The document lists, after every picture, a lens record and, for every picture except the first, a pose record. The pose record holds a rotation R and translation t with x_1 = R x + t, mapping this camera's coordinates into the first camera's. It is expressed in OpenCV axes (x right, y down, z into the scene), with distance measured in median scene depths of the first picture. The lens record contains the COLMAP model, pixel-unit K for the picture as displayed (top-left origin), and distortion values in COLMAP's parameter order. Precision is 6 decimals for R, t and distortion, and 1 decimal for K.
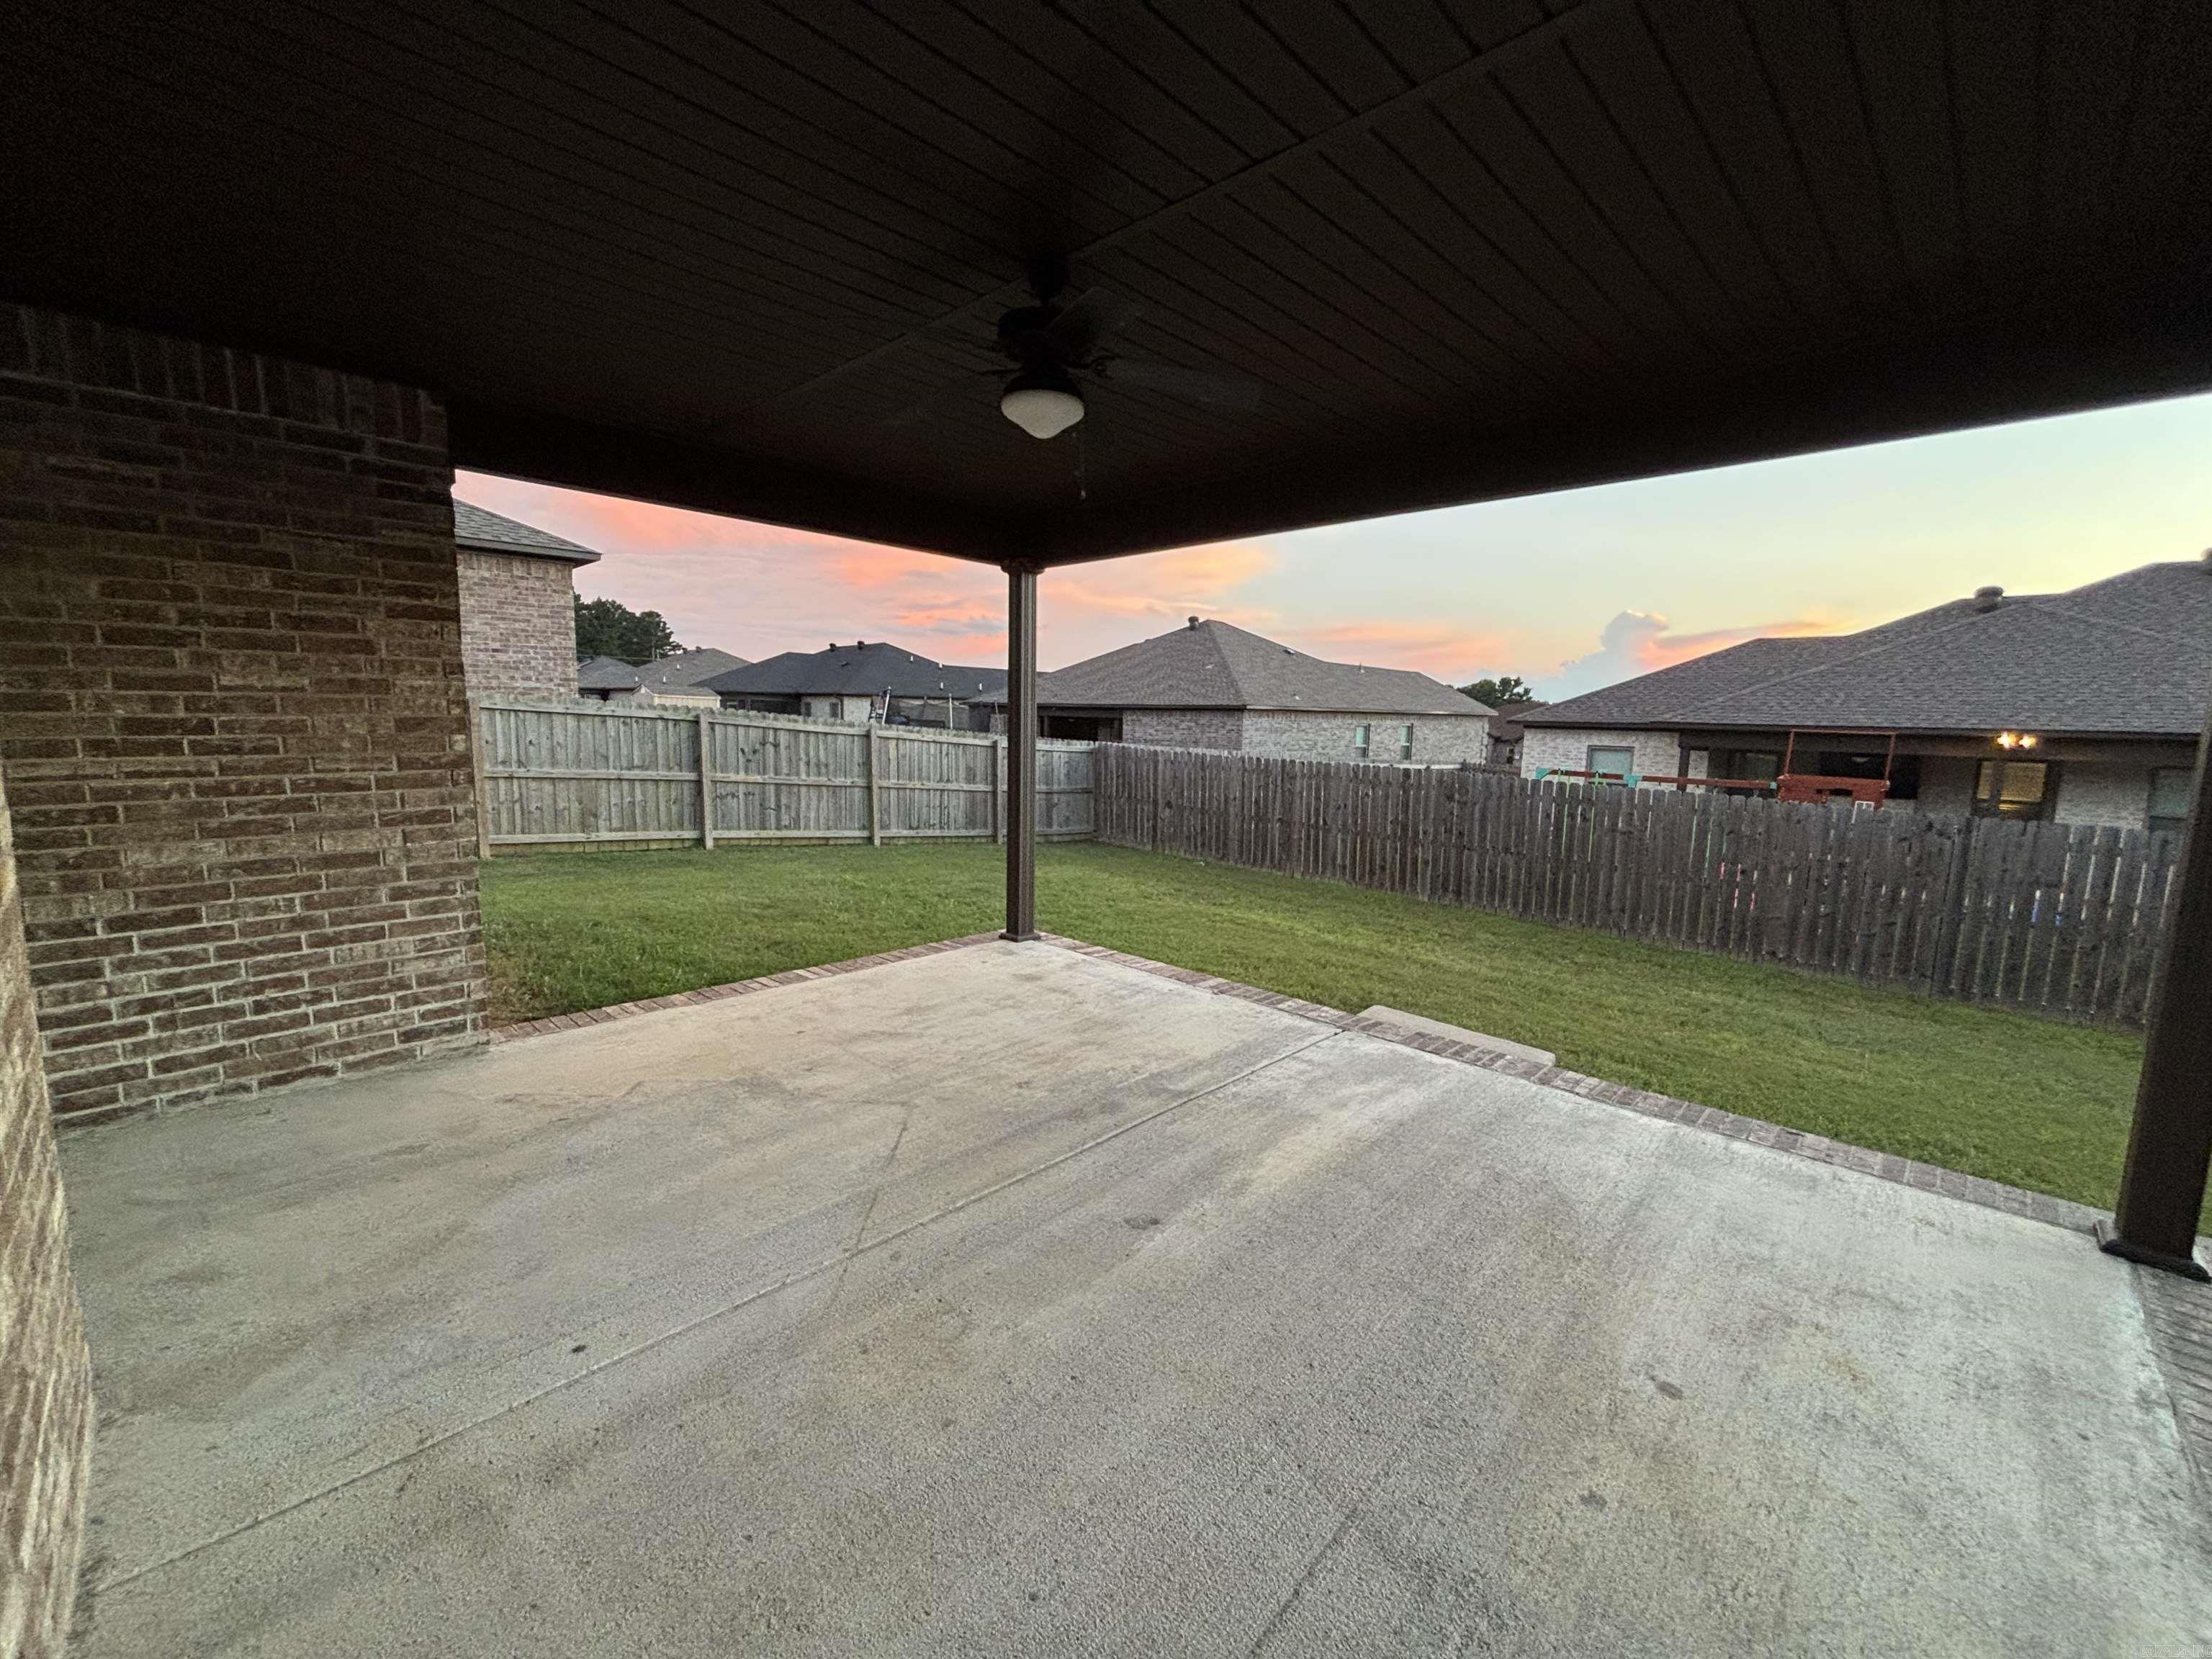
lens RADIAL K [[895.2, 0, 1104.6], [0, 895.2, 833.4], [0, 0, 1]] dist [0.010552, -0.000727]
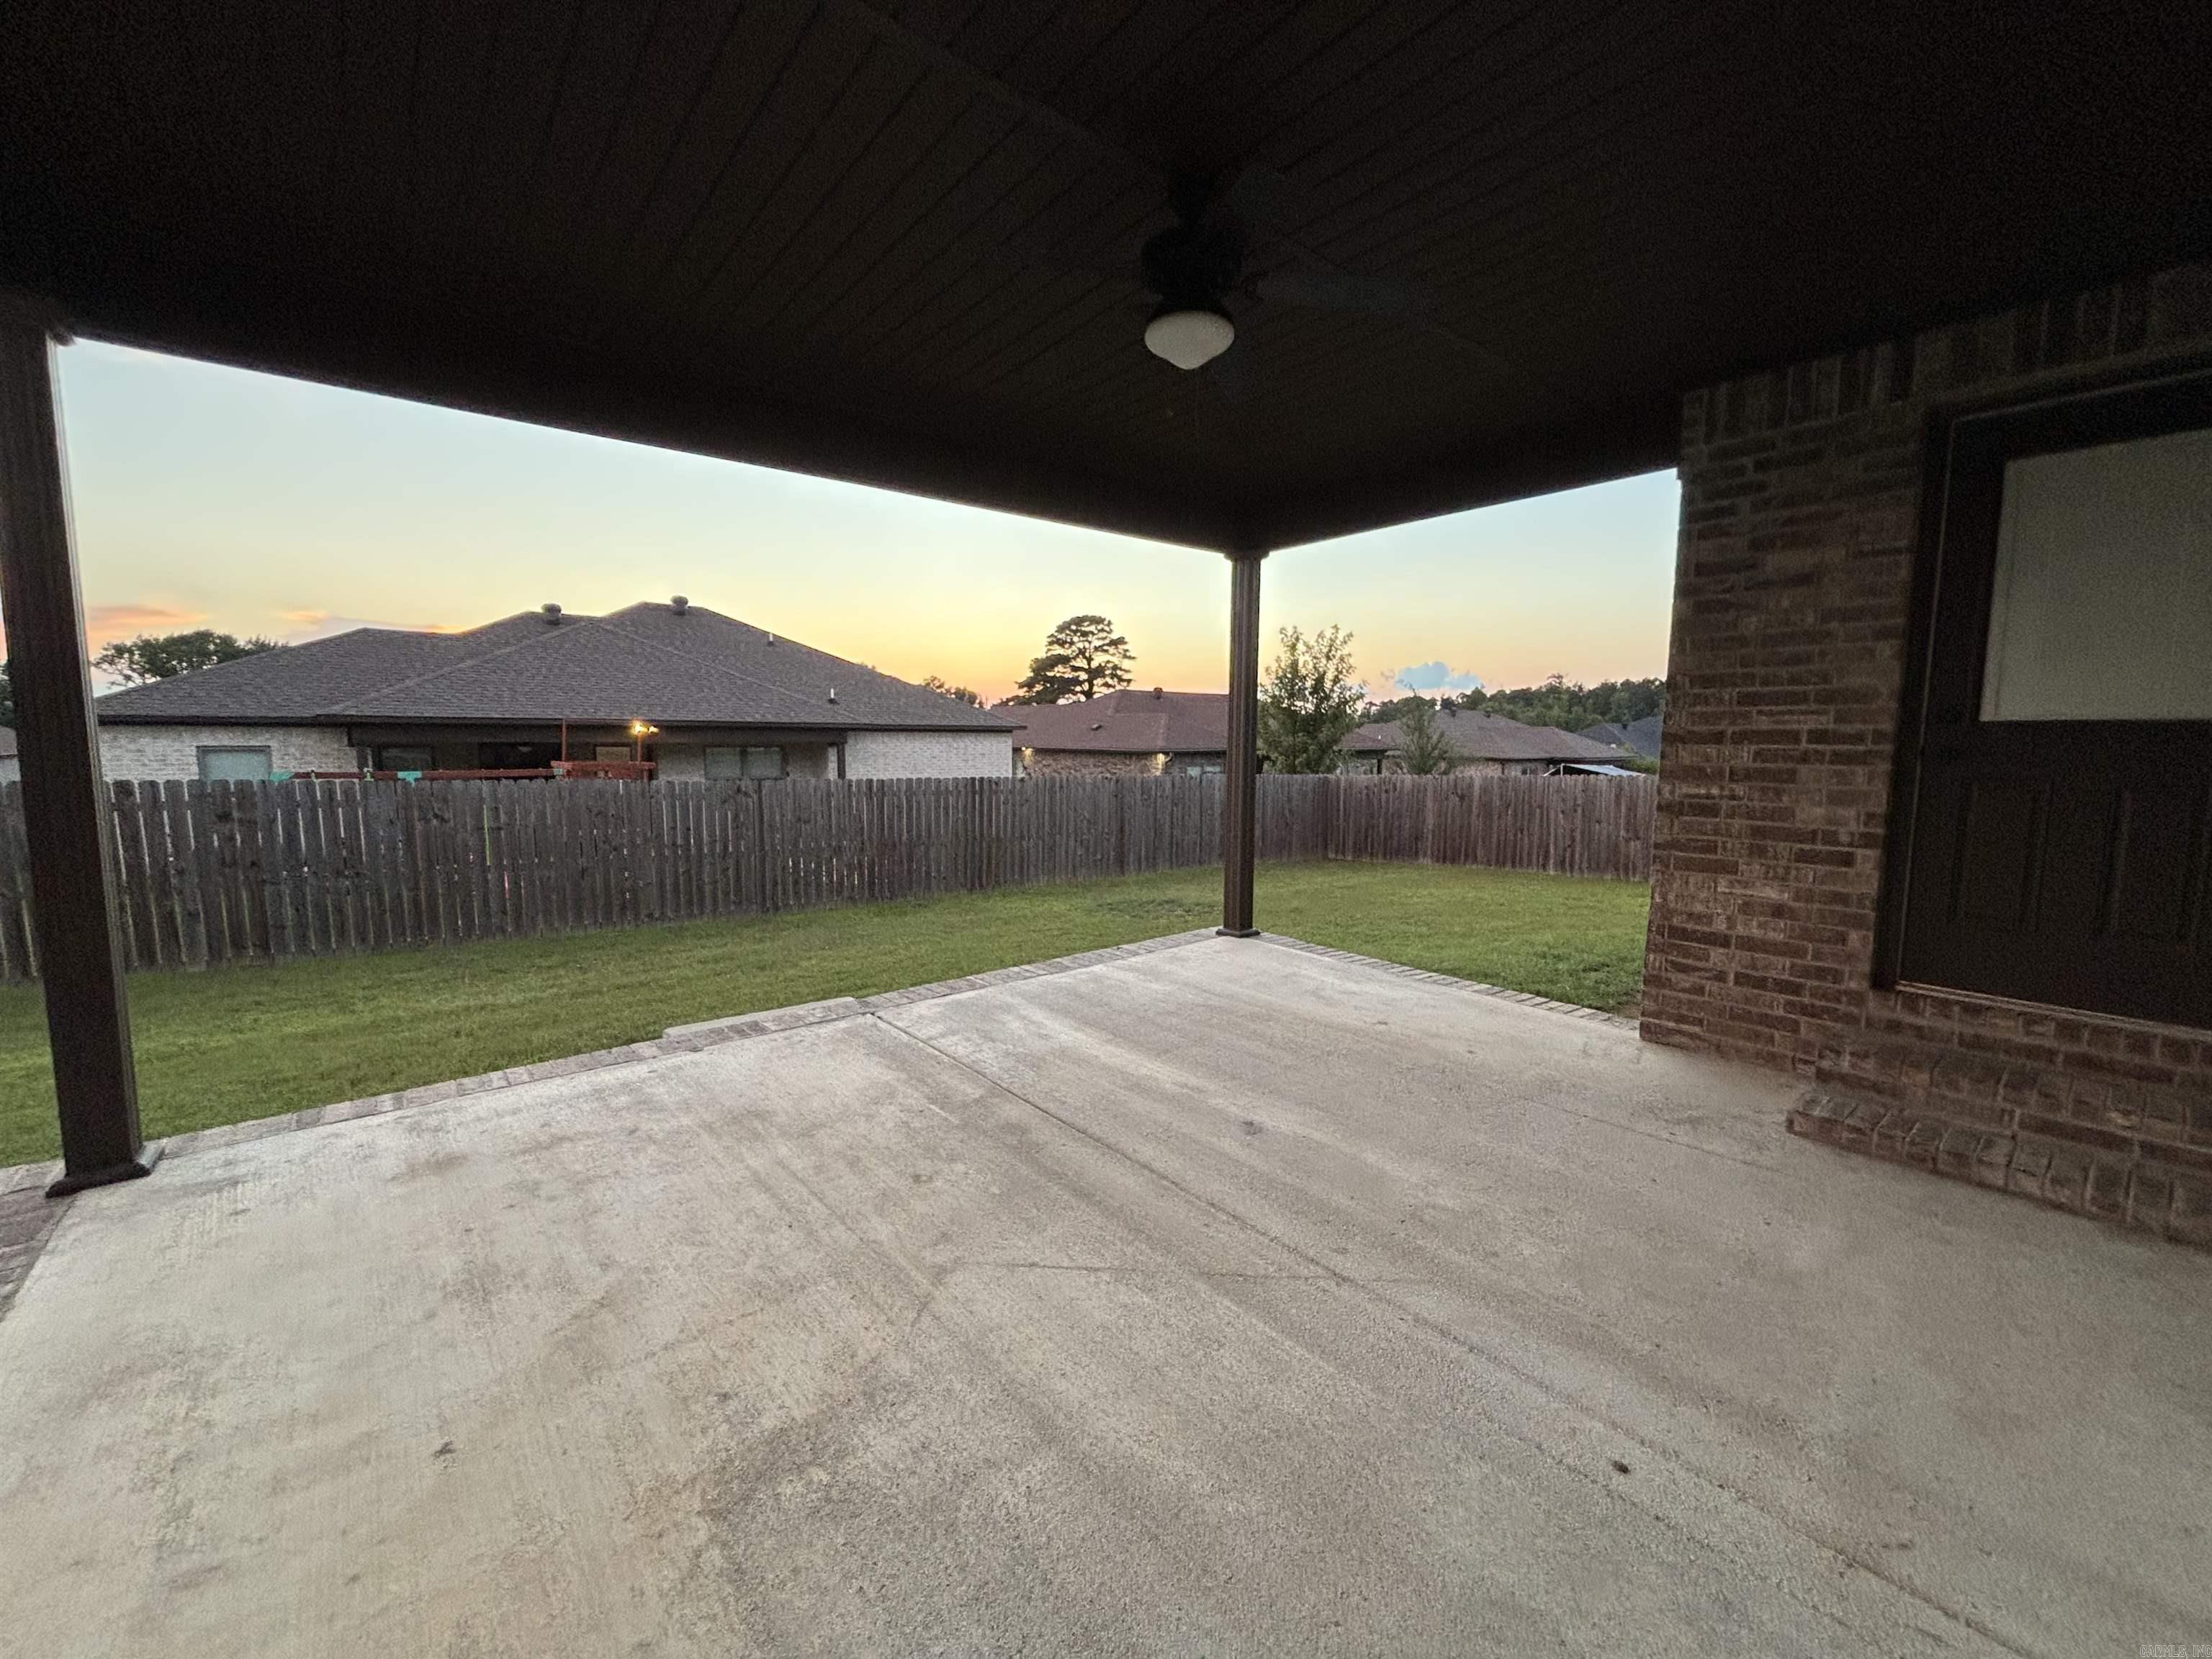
lens RADIAL K [[895.2, 0, 1104.6], [0, 895.2, 833.4], [0, 0, 1]] dist [0.010552, -0.000727]
pose [[0.111599, -0.129697, 0.985253, -0.633157], [0.130816, 0.984736, 0.114811, -0.049346], [-0.985105, 0.116075, 0.126862, 0.611198]]
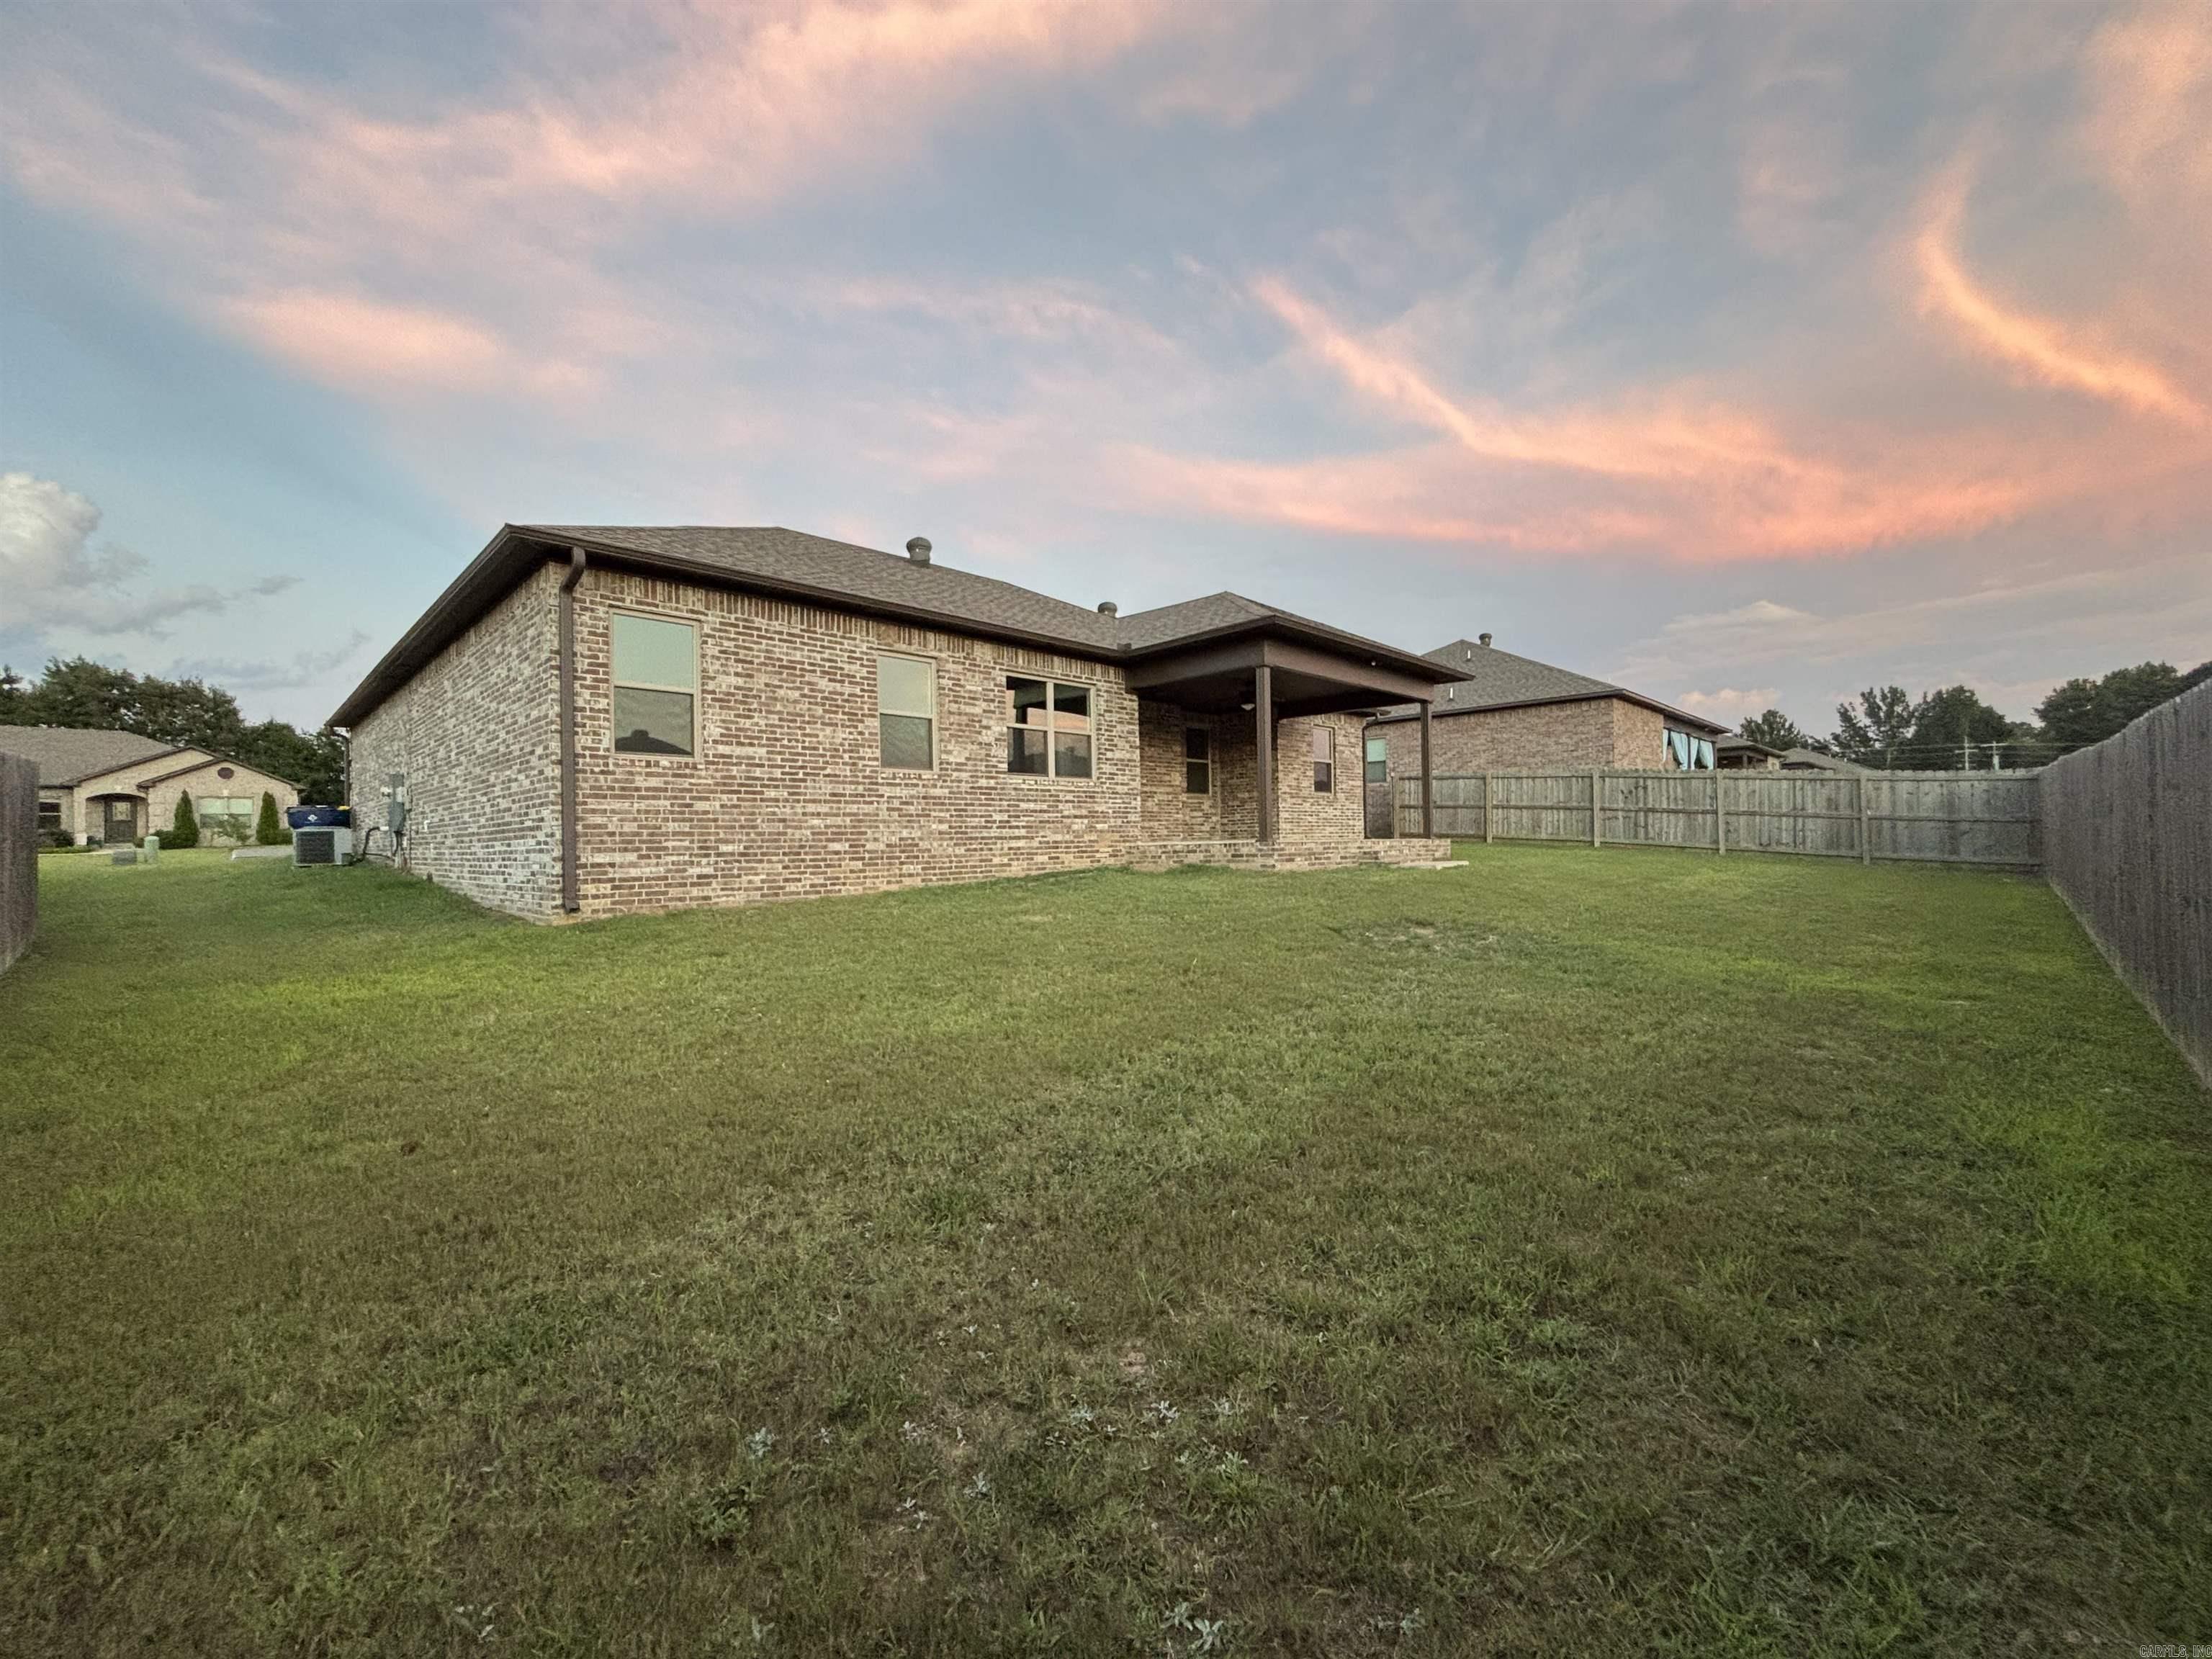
lens RADIAL K [[895.2, 0, 1104.6], [0, 895.2, 833.4], [0, 0, 1]] dist [0.010552, -0.000727]
pose [[-0.013003, -0.030268, -0.999457, 3.432752], [-0.114834, 0.992974, -0.028578, 0.385373], [0.993300, 0.114400, -0.016387, 0.149438]]
